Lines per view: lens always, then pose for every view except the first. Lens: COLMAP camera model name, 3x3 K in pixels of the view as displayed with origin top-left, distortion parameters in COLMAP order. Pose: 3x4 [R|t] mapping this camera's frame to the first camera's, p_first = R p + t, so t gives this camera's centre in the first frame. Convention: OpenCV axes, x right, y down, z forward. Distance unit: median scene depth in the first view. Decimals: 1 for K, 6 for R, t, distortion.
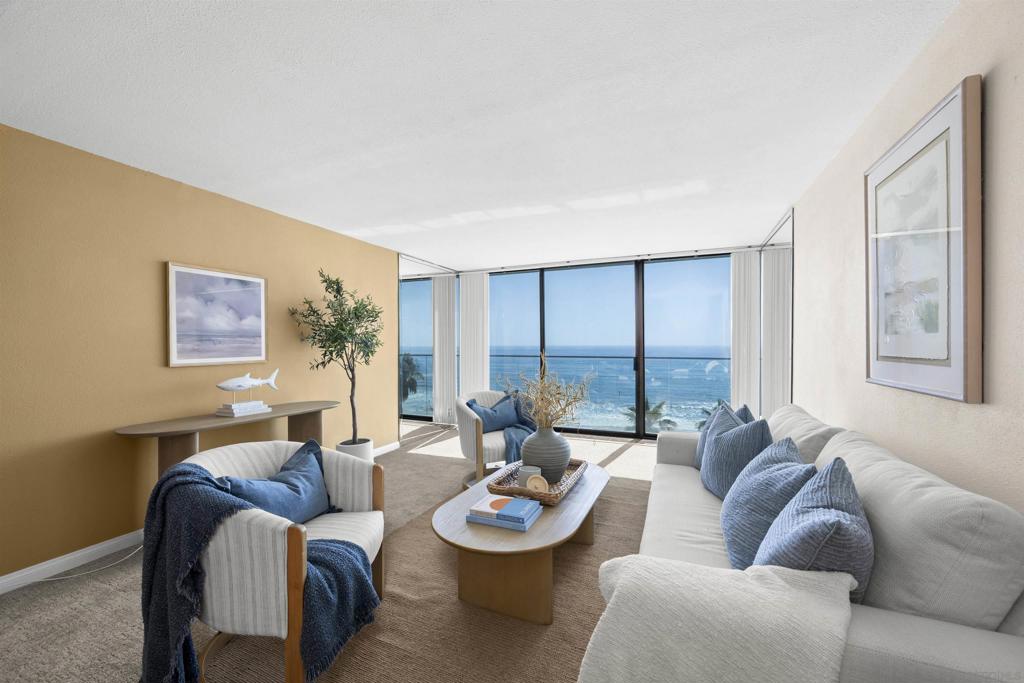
lens RADIAL K [[405.6, 0, 510.6], [0, 405.6, 345.2], [0, 0, 1]] dist [0.000623, -0.000080]
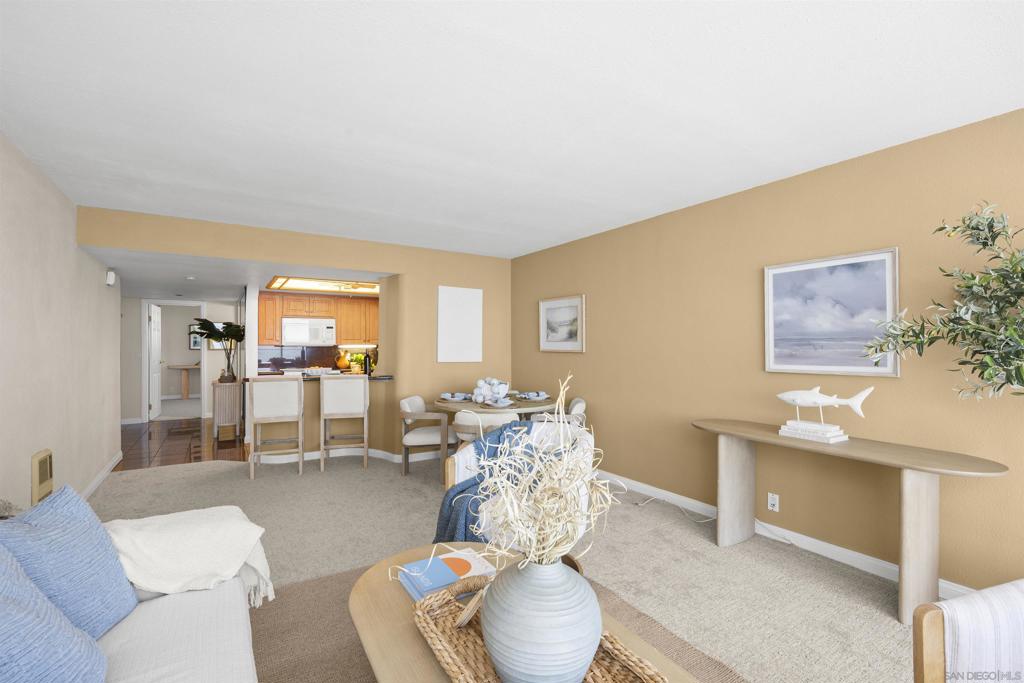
lens RADIAL K [[454.4, 0, 512.0], [0, 454.4, 341.5], [0, 0, 1]] dist [0.000616, 0.000188]
pose [[-0.560979, -0.003777, -0.827821, 0.401018], [0.001144, 0.999985, -0.005338, -0.014041], [0.827829, -0.003942, -0.560966, 1.009044]]
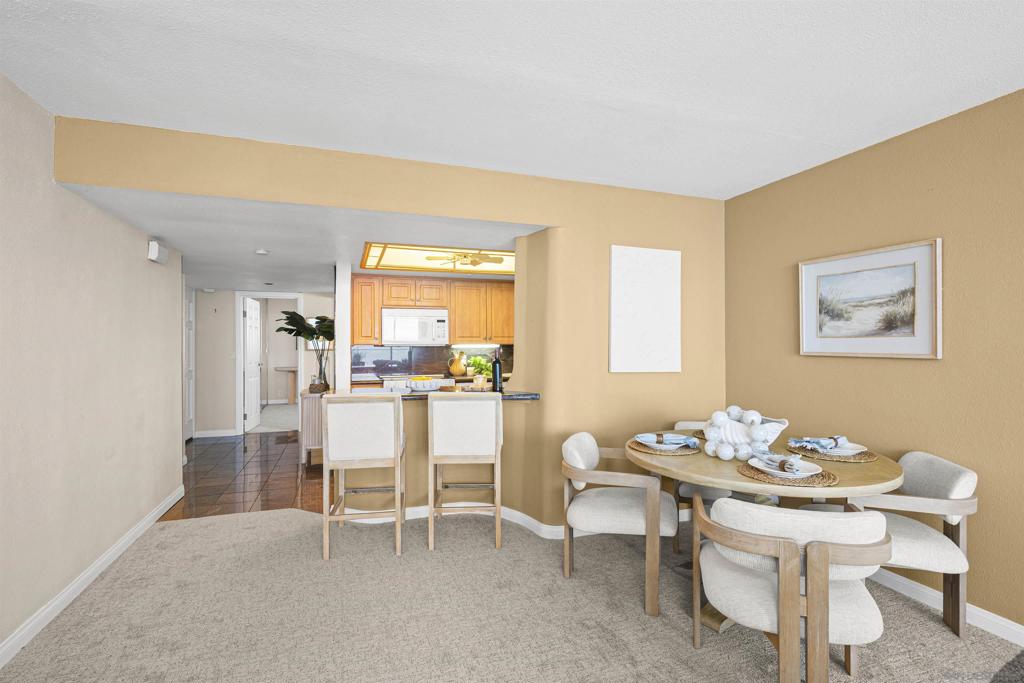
lens RADIAL K [[478.8, 0, 509.6], [0, 478.8, 341.3], [0, 0, 1]] dist [0.000416, 0.000029]
pose [[-0.739509, -0.001737, -0.673144, 0.035183], [0.002486, 0.999983, -0.005311, -0.011034], [0.673142, -0.005602, -0.739492, 0.458875]]
